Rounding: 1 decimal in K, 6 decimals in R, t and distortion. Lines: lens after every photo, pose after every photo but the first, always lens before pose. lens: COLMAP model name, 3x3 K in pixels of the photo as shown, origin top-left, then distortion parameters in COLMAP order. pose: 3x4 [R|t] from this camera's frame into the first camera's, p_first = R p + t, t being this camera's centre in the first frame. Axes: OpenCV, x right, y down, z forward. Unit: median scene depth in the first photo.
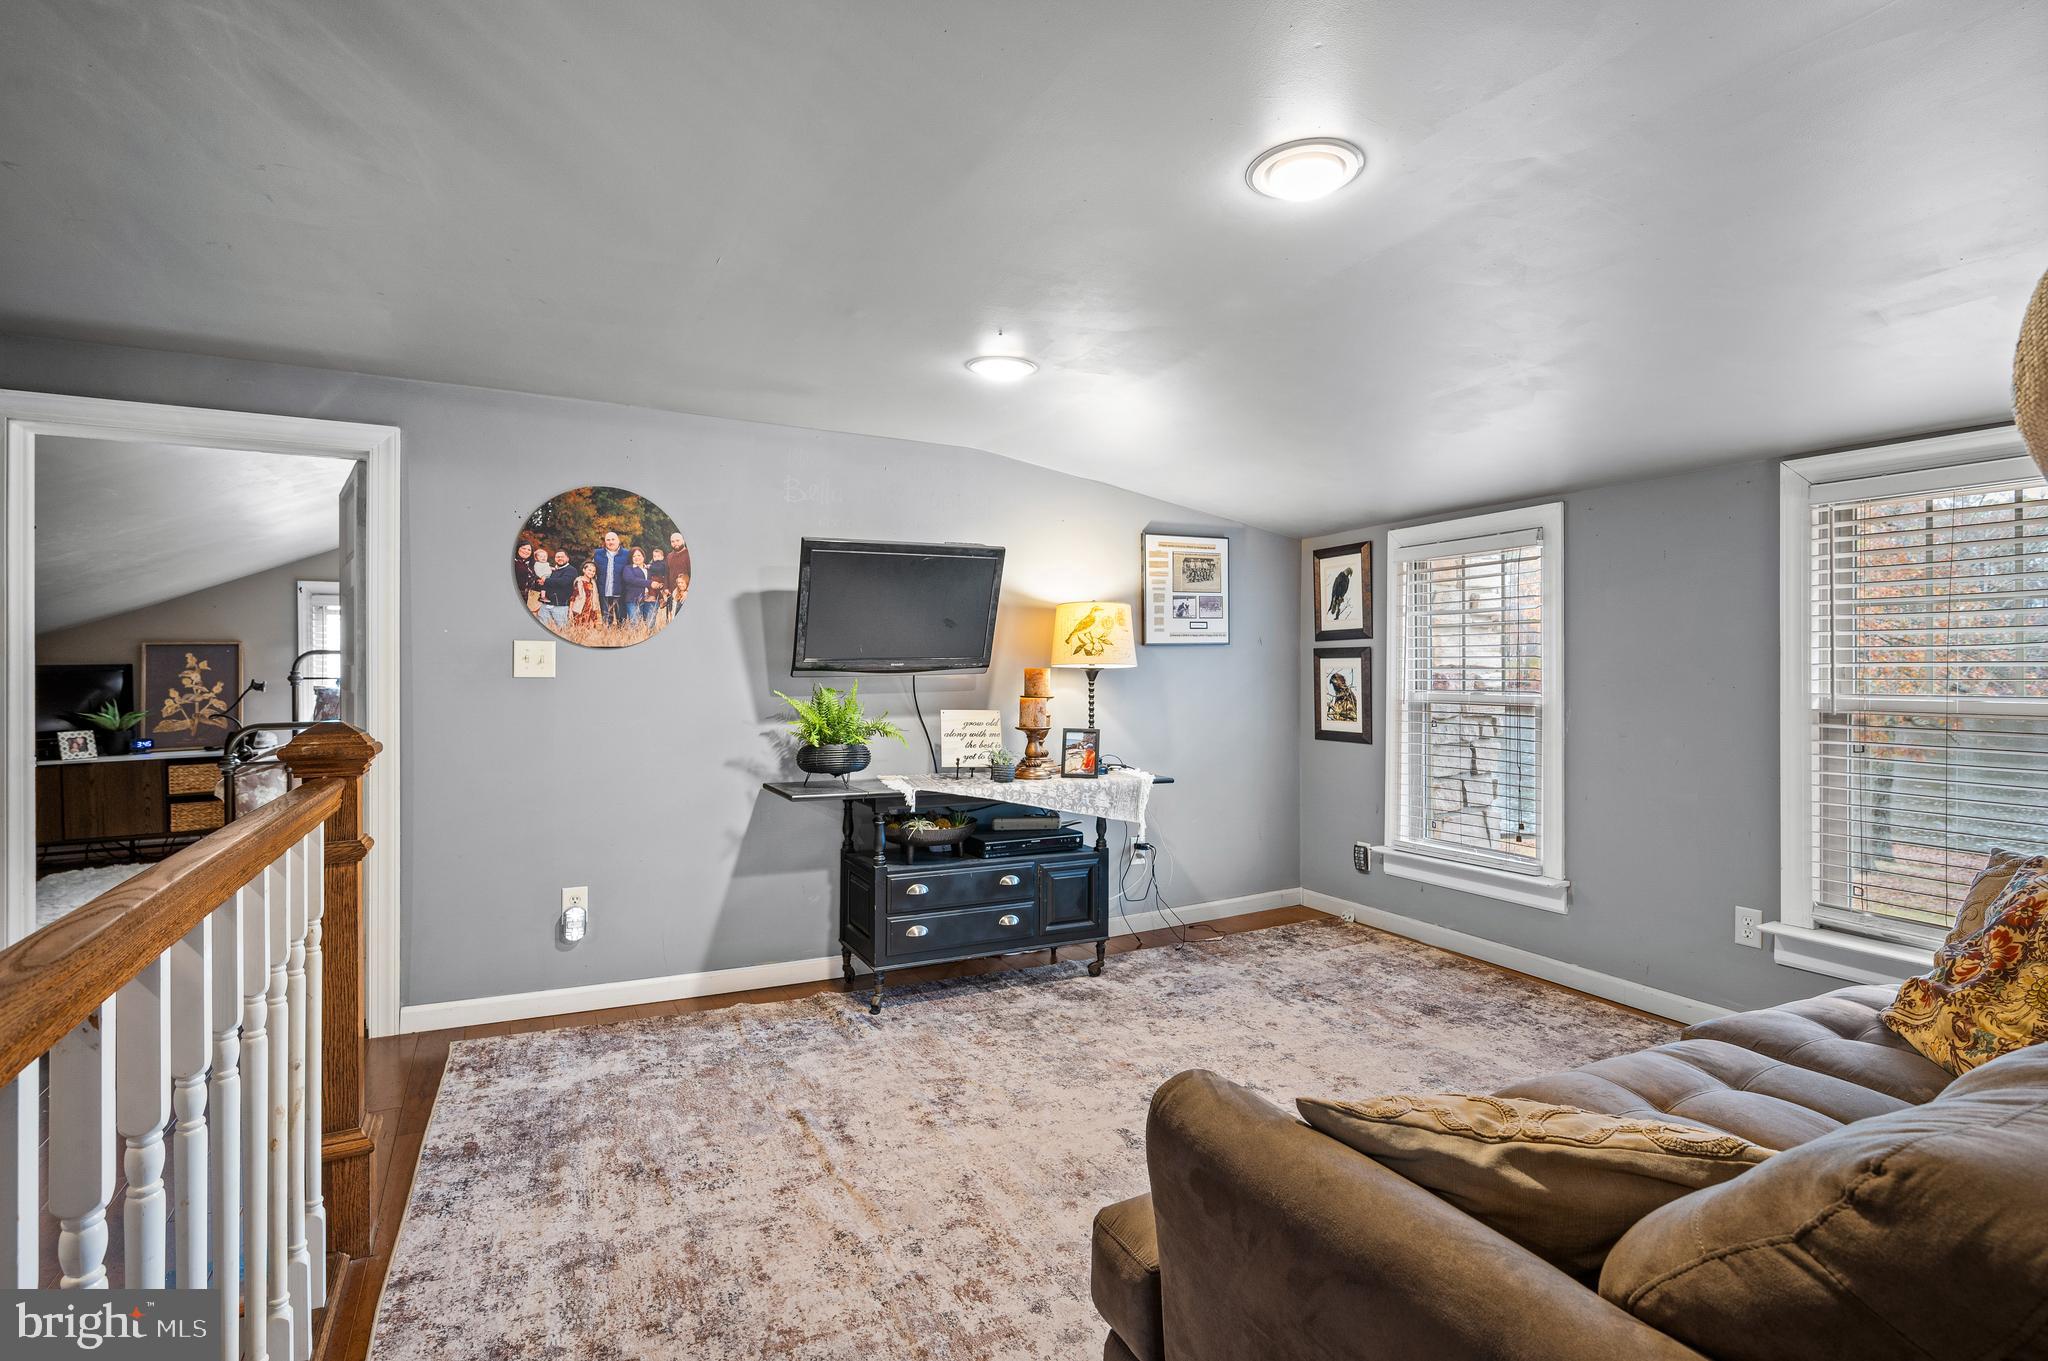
lens RADIAL K [[1015.6, 0, 1023.5], [0, 1015.6, 670.8], [0, 0, 1]] dist [0.001158, 0.000291]
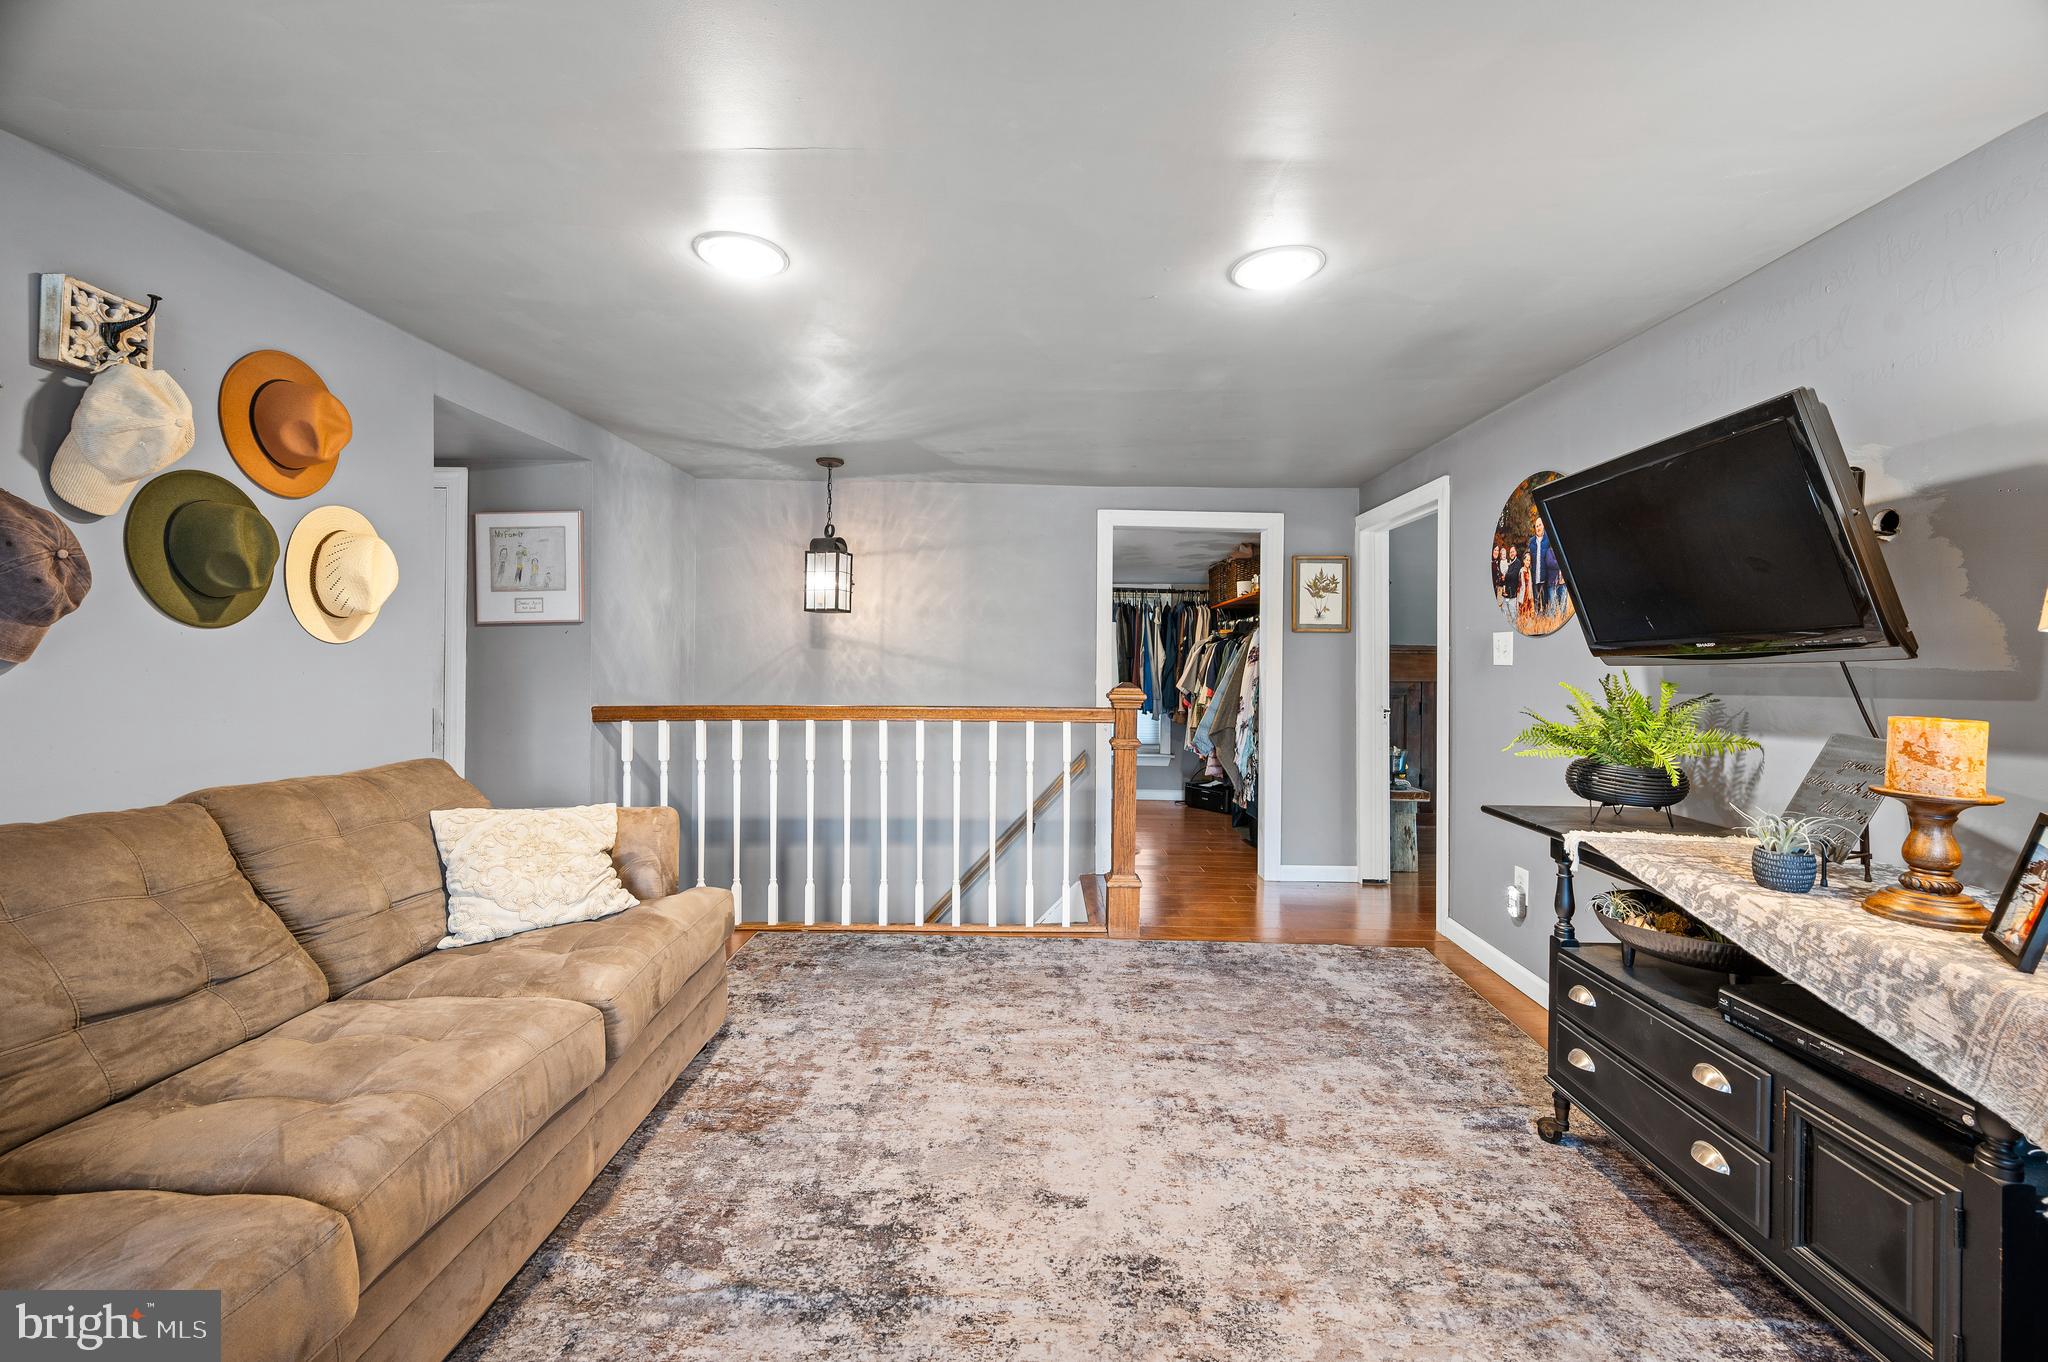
lens RADIAL K [[793.6, 0, 1020.5], [0, 793.6, 666.5], [0, 0, 1]] dist [0.002489, 0.000059]
pose [[-0.476775, 0.001531, -0.879024, 0.515720], [-0.003316, 0.999988, 0.003540, 0.006320], [0.879019, 0.004603, -0.476764, 0.937756]]
